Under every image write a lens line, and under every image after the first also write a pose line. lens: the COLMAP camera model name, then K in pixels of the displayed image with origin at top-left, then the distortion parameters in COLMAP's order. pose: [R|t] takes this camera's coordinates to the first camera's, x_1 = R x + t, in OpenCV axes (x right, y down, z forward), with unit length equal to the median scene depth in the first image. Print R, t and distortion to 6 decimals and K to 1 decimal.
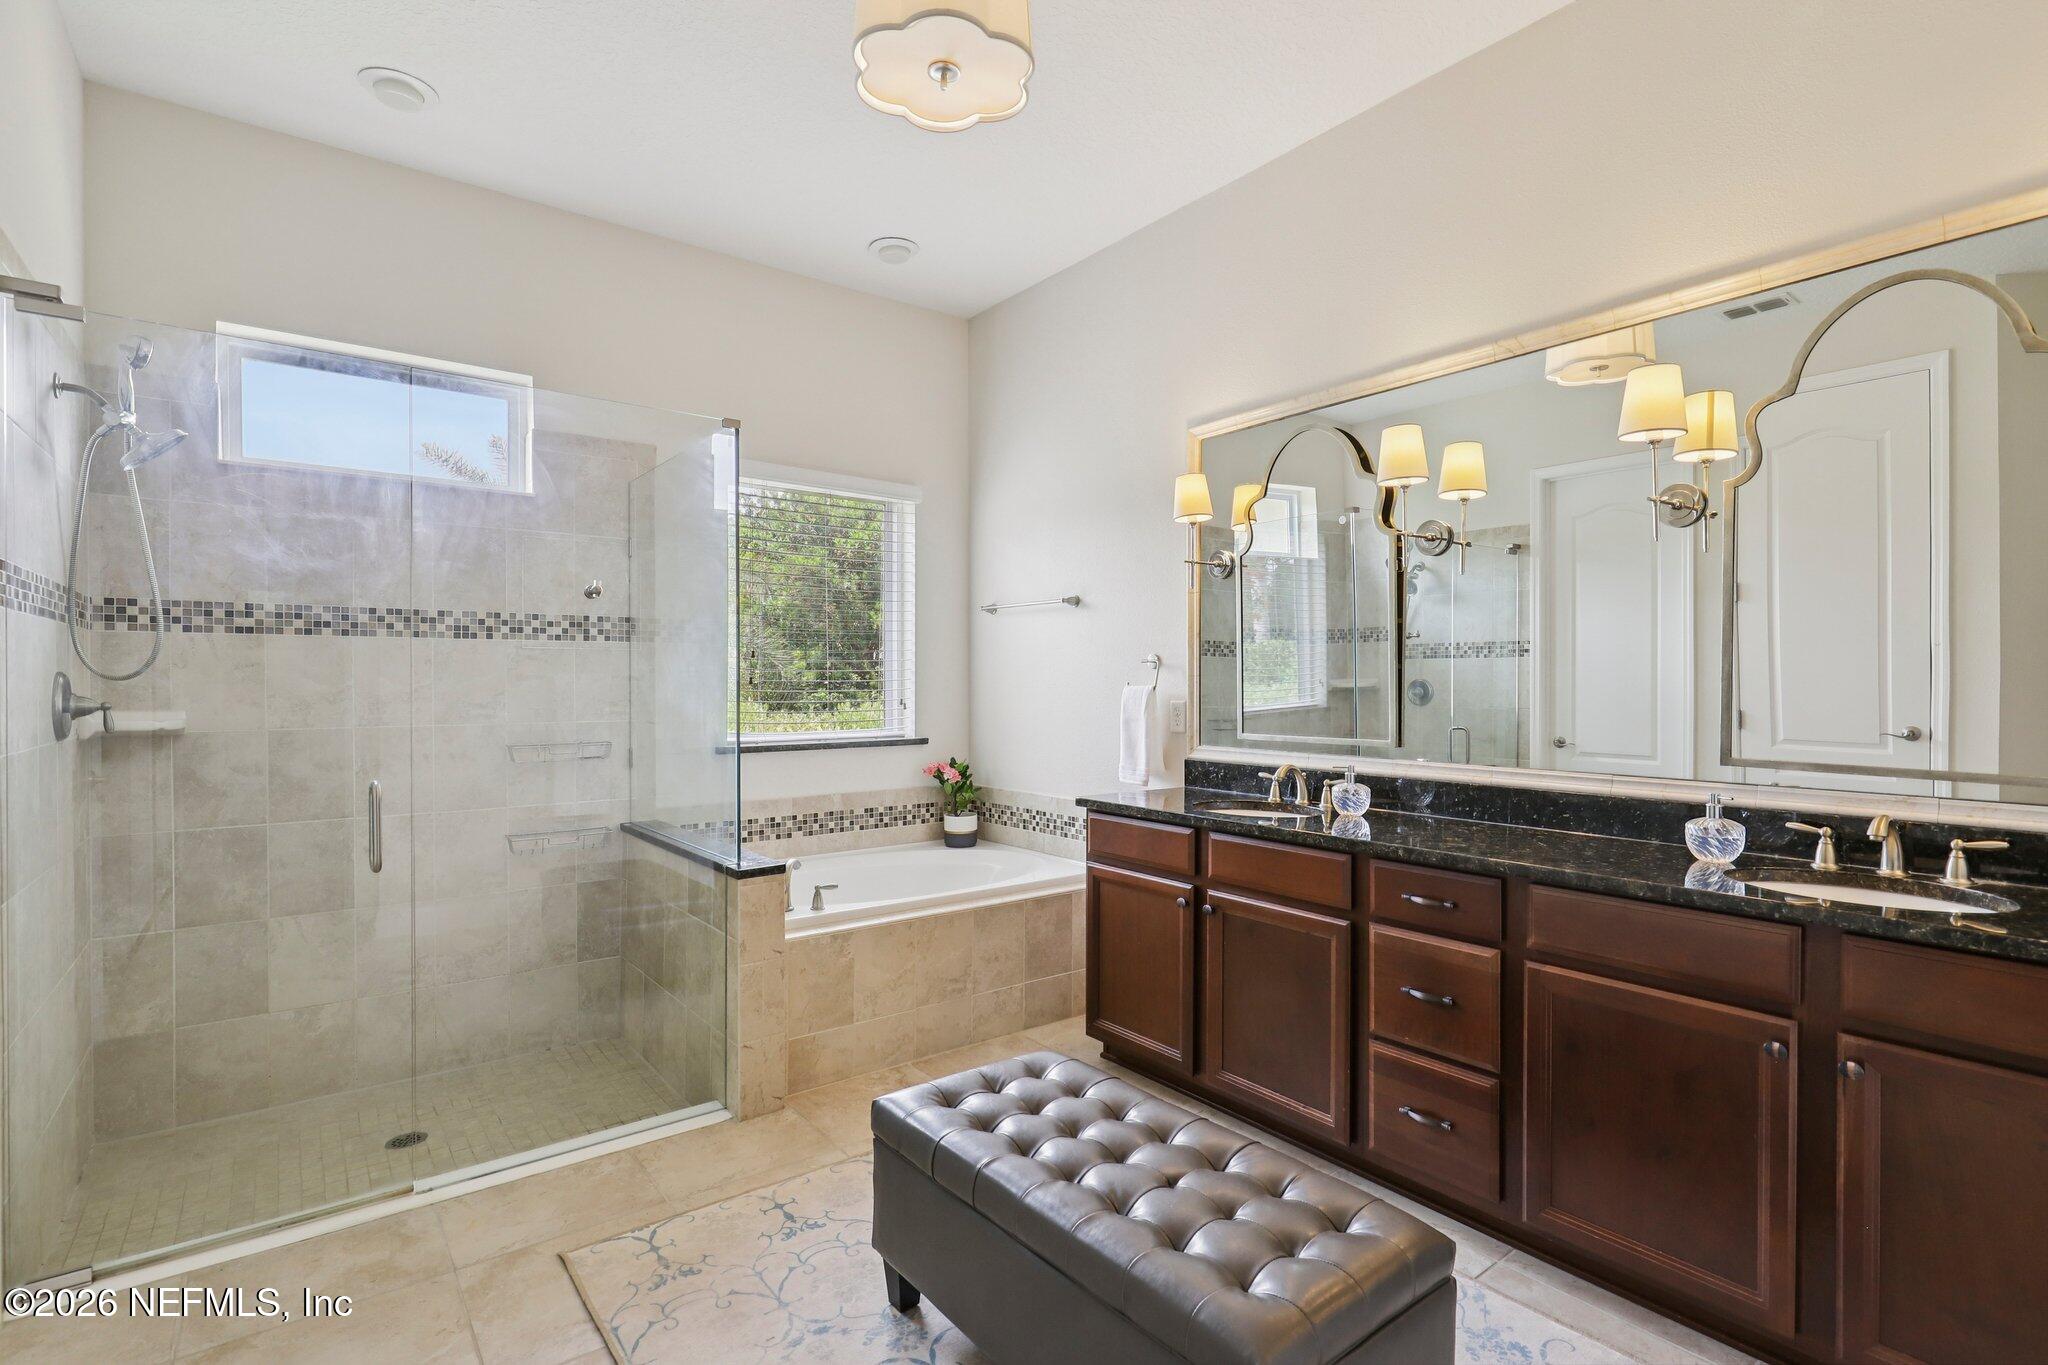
lens RADIAL K [[966.0, 0, 1041.3], [0, 966.0, 685.7], [0, 0, 1]] dist [-0.000387, -0.000087]
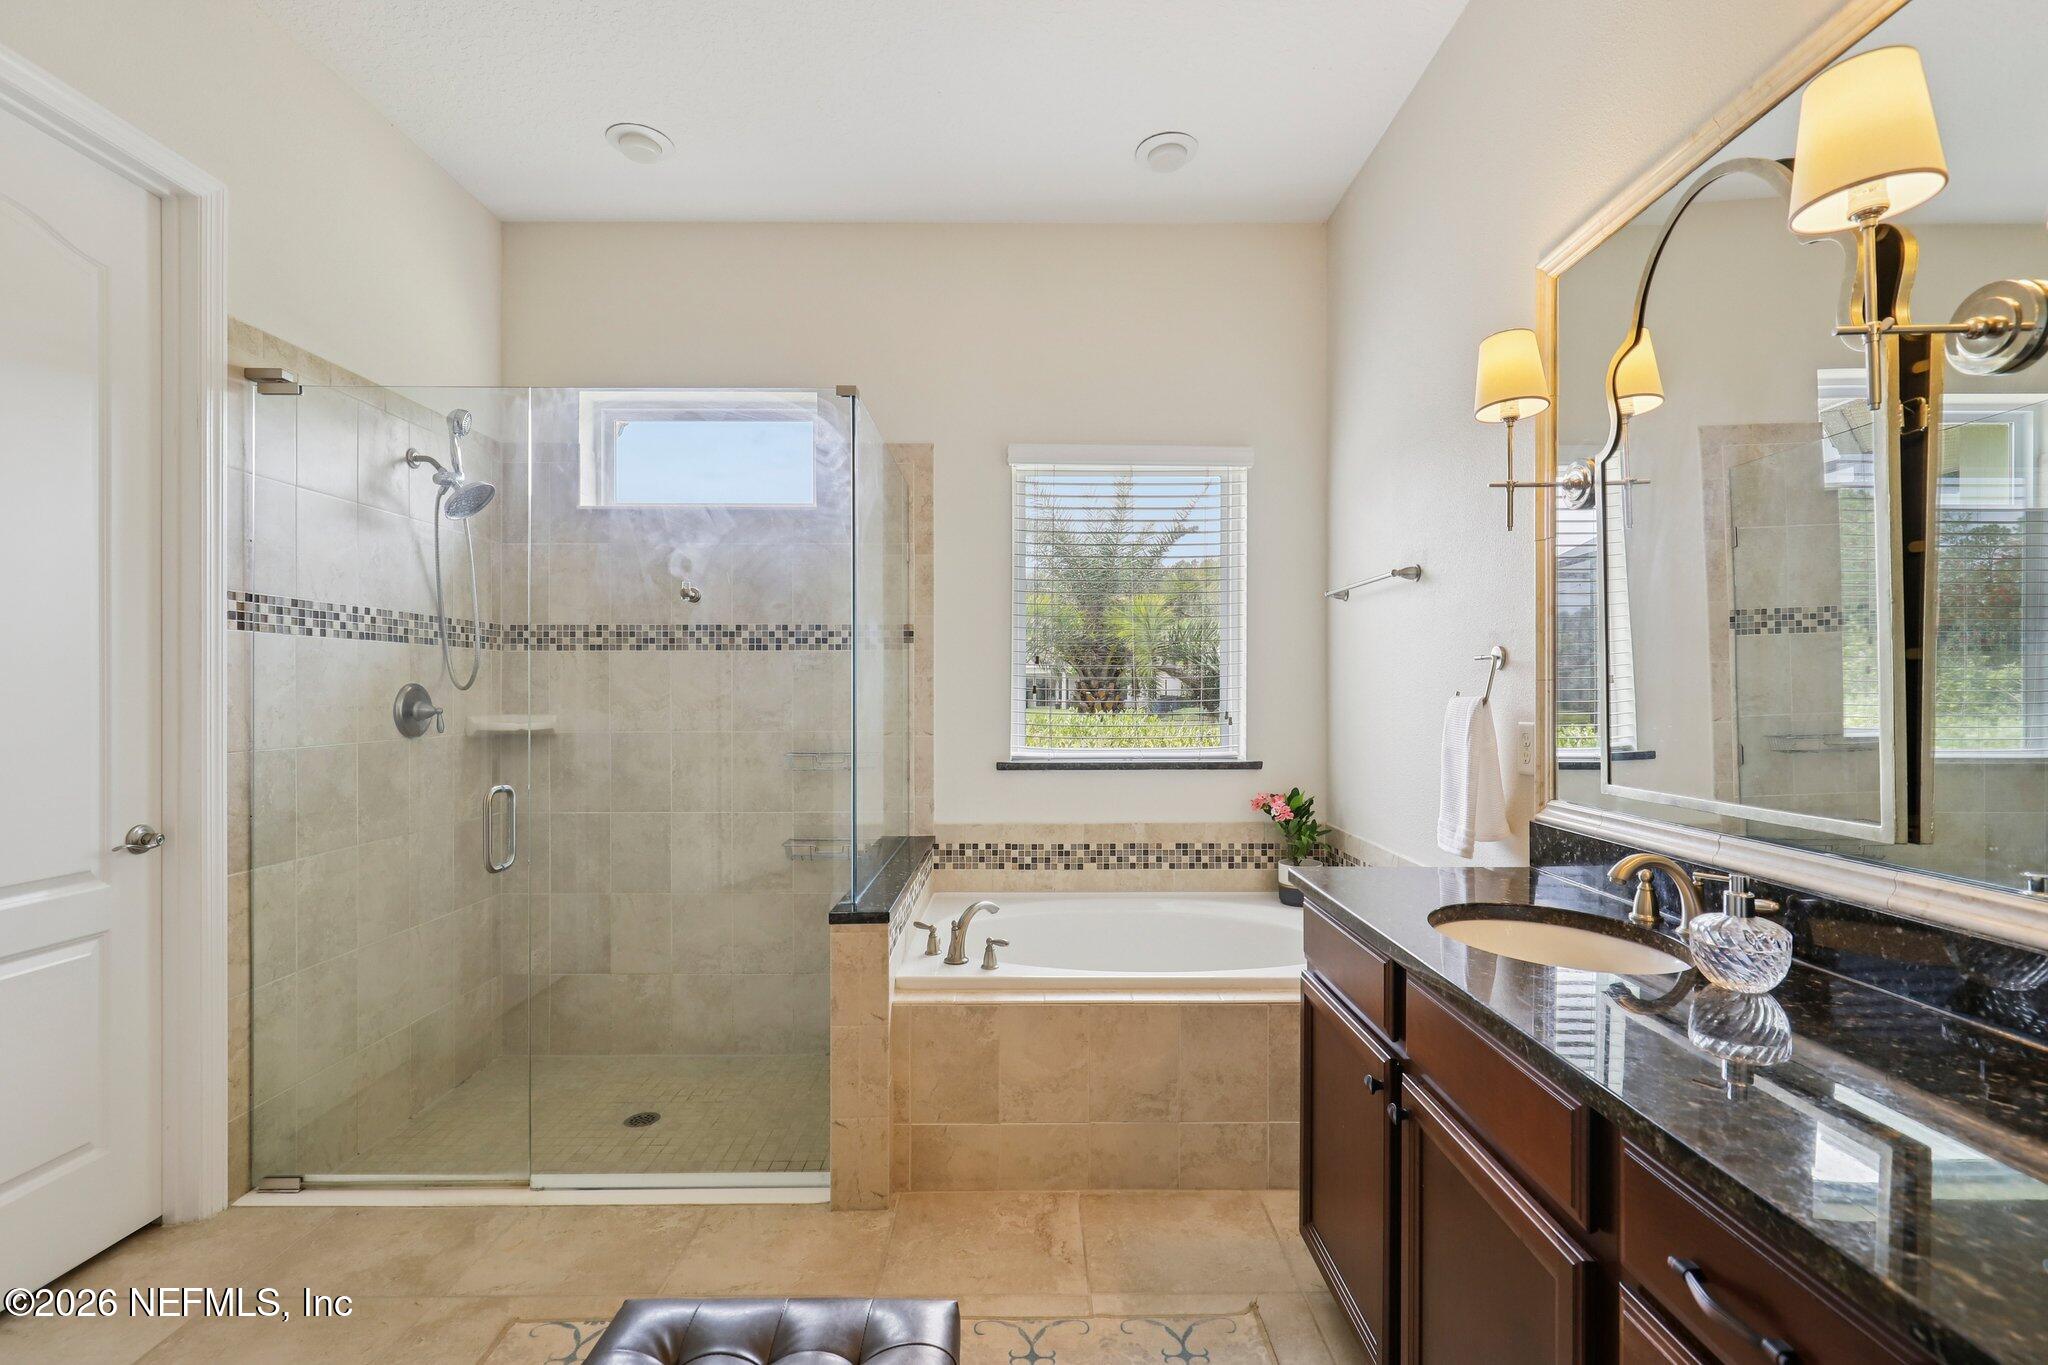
lens RADIAL K [[928.6, 0, 1033.4], [0, 928.6, 689.2], [0, 0, 1]] dist [0.000765, -0.000490]
pose [[0.794677, -0.001598, -0.607030, 0.263002], [-0.001942, 0.999985, -0.005174, -0.001439], [0.607029, 0.005291, 0.794662, 0.372470]]
